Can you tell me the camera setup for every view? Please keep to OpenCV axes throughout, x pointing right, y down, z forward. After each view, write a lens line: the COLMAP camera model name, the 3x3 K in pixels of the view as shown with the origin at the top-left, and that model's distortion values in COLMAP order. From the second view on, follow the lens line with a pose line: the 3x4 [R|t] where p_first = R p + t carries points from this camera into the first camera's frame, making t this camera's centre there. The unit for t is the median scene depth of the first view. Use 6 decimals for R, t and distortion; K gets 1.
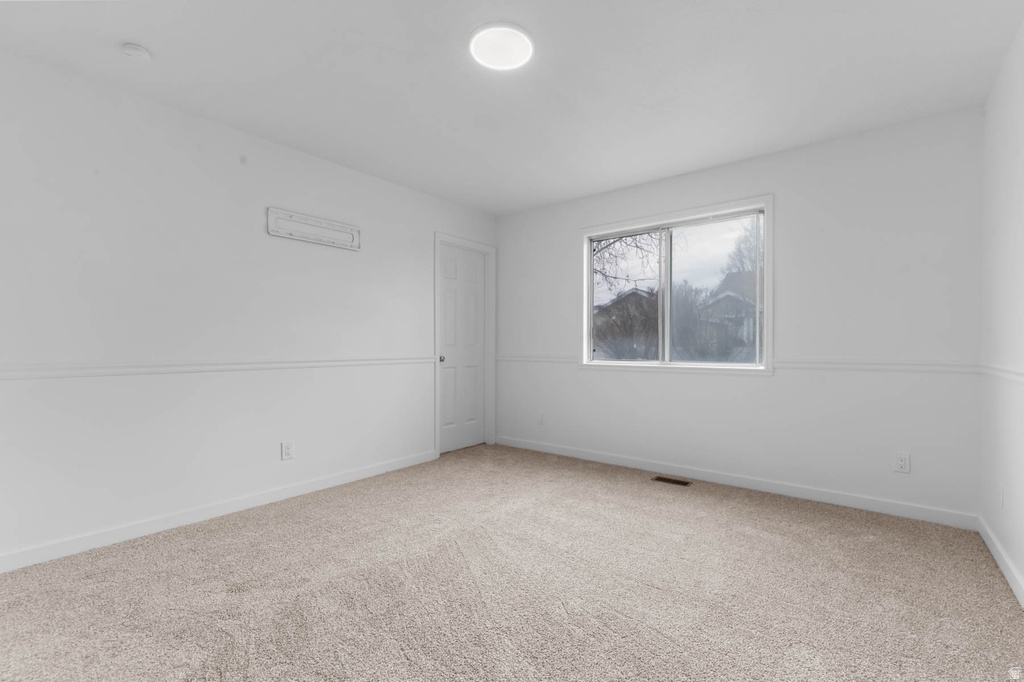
lens RADIAL K [[450.0, 0, 512.4], [0, 450.0, 349.6], [0, 0, 1]] dist [-0.000434, -0.000531]
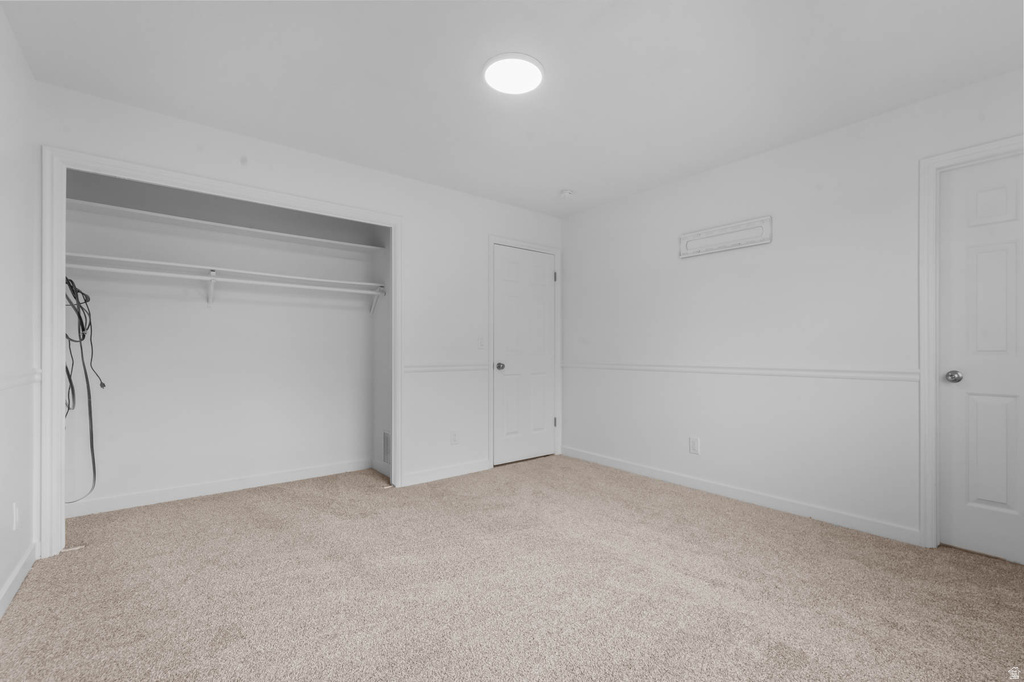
lens RADIAL K [[417.3, 0, 514.8], [0, 417.3, 352.2], [0, 0, 1]] dist [0.000527, 0.000110]
pose [[-0.191942, -0.001426, -0.981405, 0.562763], [-0.010062, 0.999949, 0.000515, -0.004322], [0.981355, 0.009974, -0.191946, 0.706713]]
